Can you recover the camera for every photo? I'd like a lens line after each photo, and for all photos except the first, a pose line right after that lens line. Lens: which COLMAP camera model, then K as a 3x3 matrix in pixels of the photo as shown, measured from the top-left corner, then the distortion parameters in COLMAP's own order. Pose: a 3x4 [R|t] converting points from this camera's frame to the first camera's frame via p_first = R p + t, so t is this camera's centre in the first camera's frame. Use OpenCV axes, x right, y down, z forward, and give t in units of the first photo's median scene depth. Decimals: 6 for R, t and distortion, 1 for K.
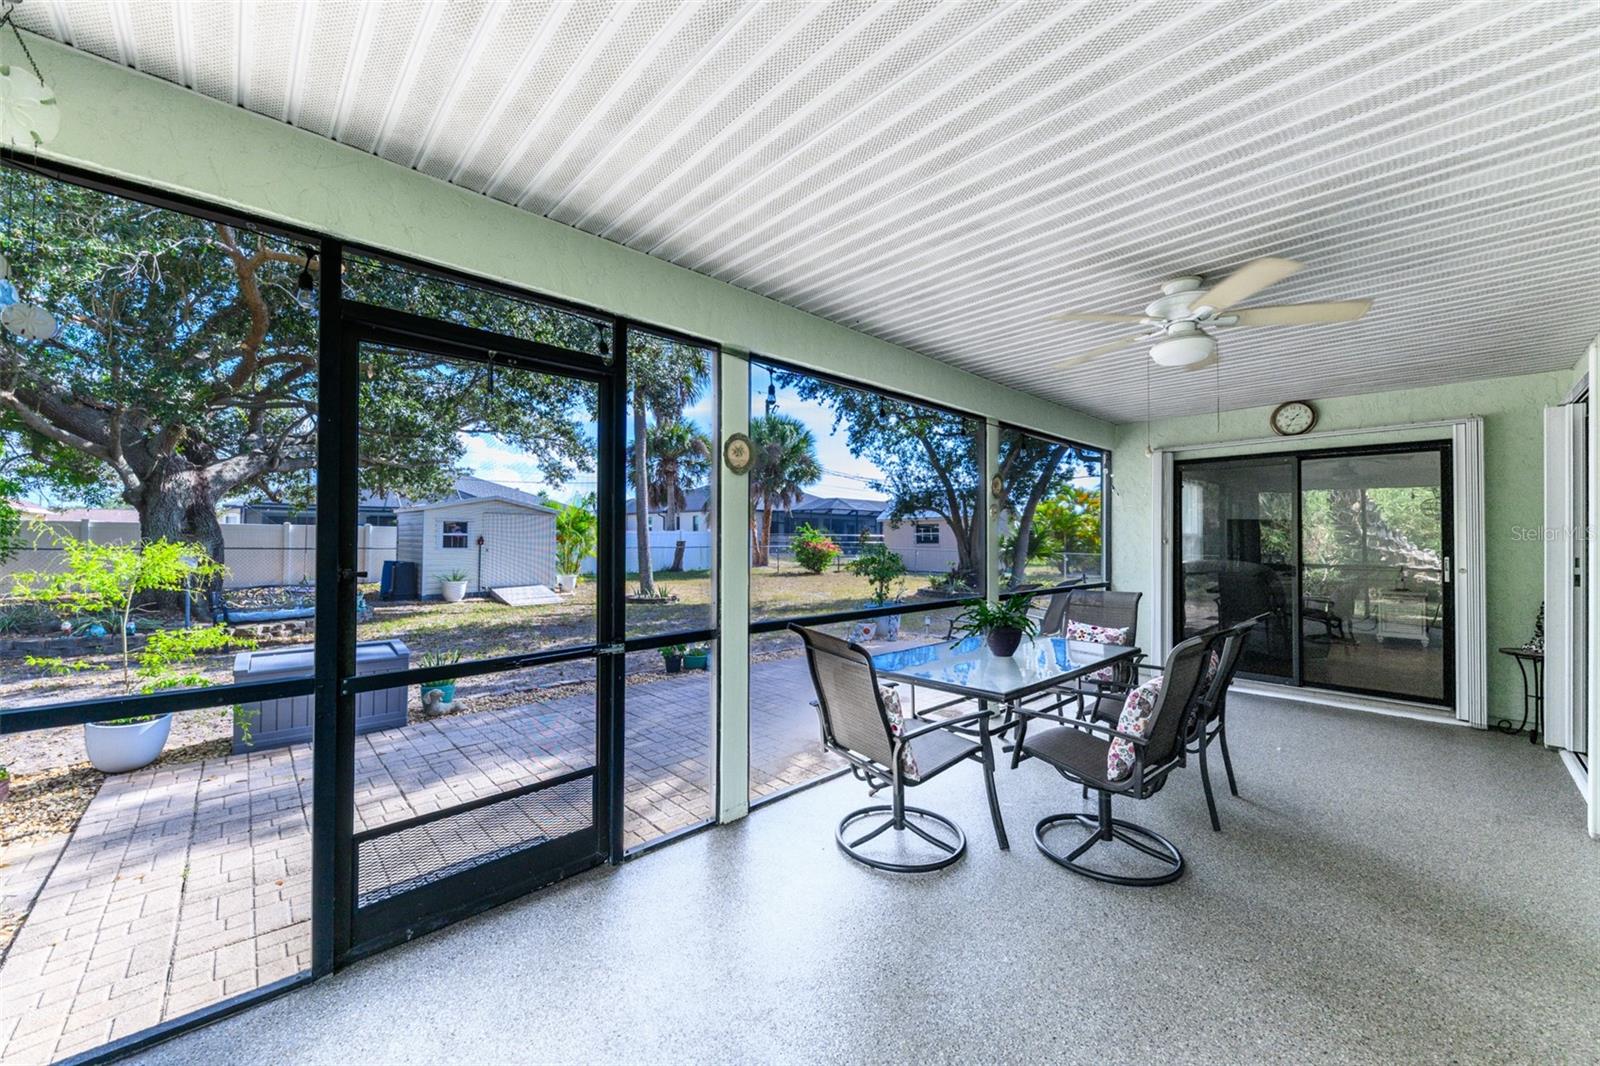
lens RADIAL K [[602.5, 0, 808.4], [0, 602.5, 539.6], [0, 0, 1]] dist [0.002519, 0.000065]
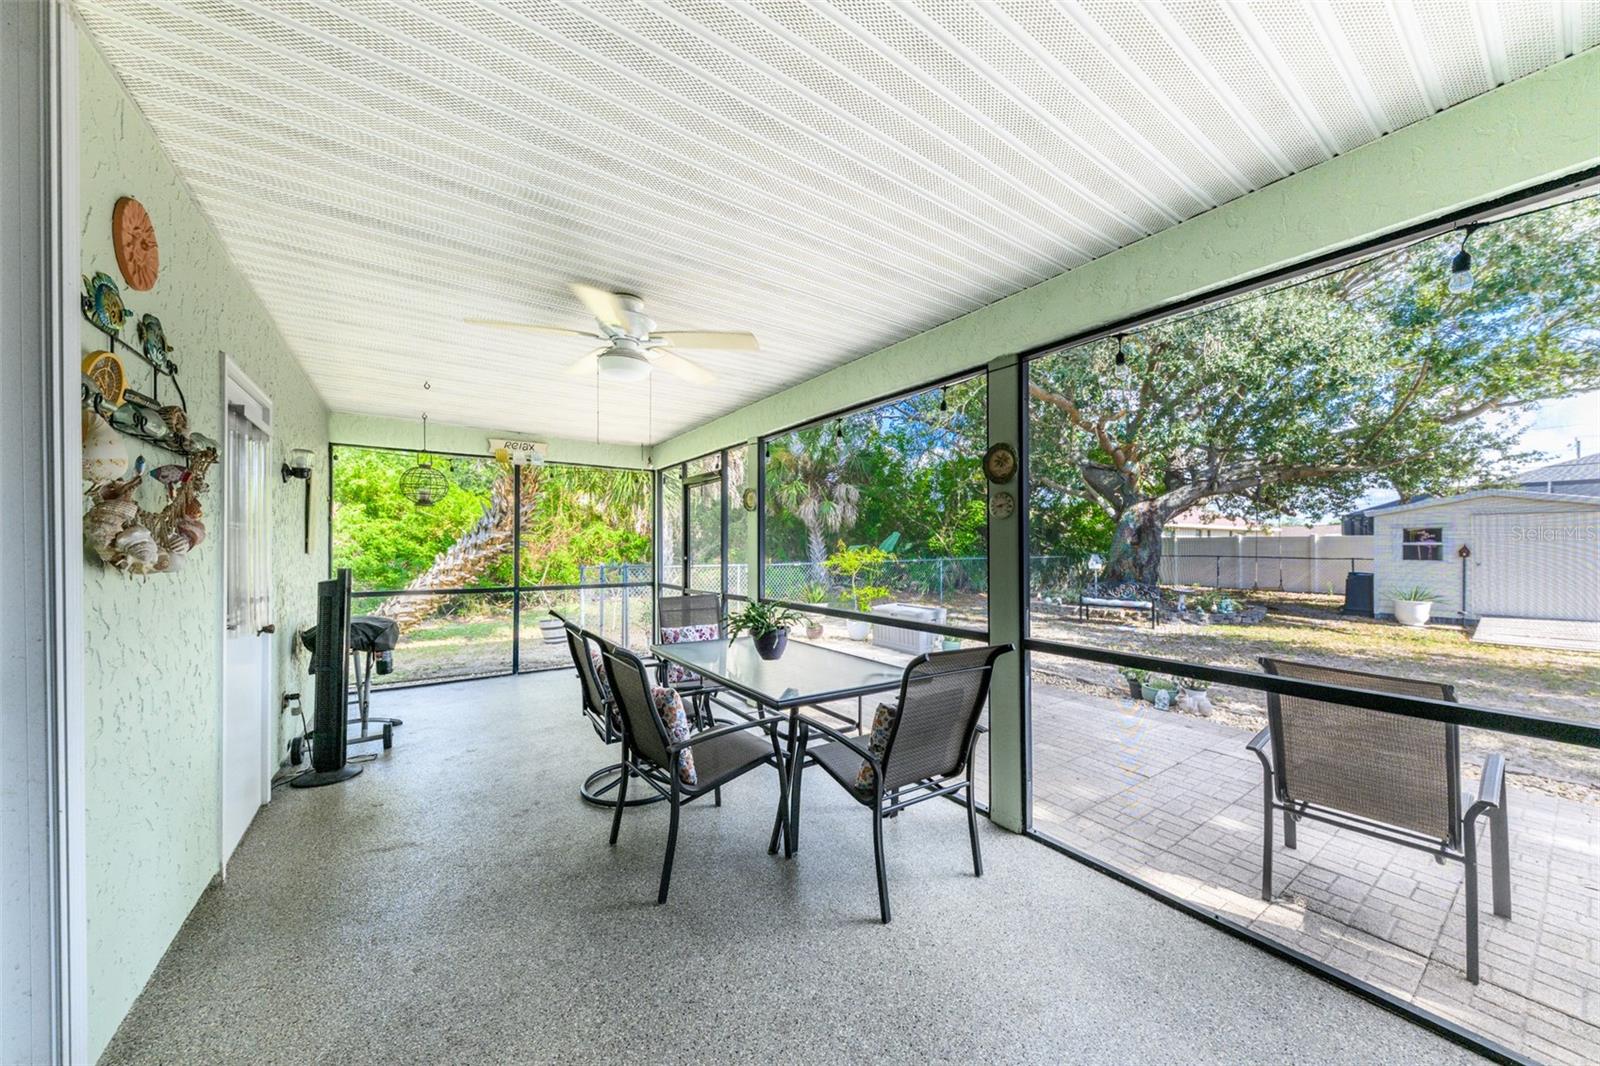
lens RADIAL K [[557.7, 0, 805.1], [0, 557.7, 540.7], [0, 0, 1]] dist [0.014697, -0.003177]
pose [[-0.147167, -0.016202, -0.988979, 0.307659], [-0.002006, 0.999869, -0.016082, 0.001152], [0.989110, -0.000383, -0.147181, 0.291353]]
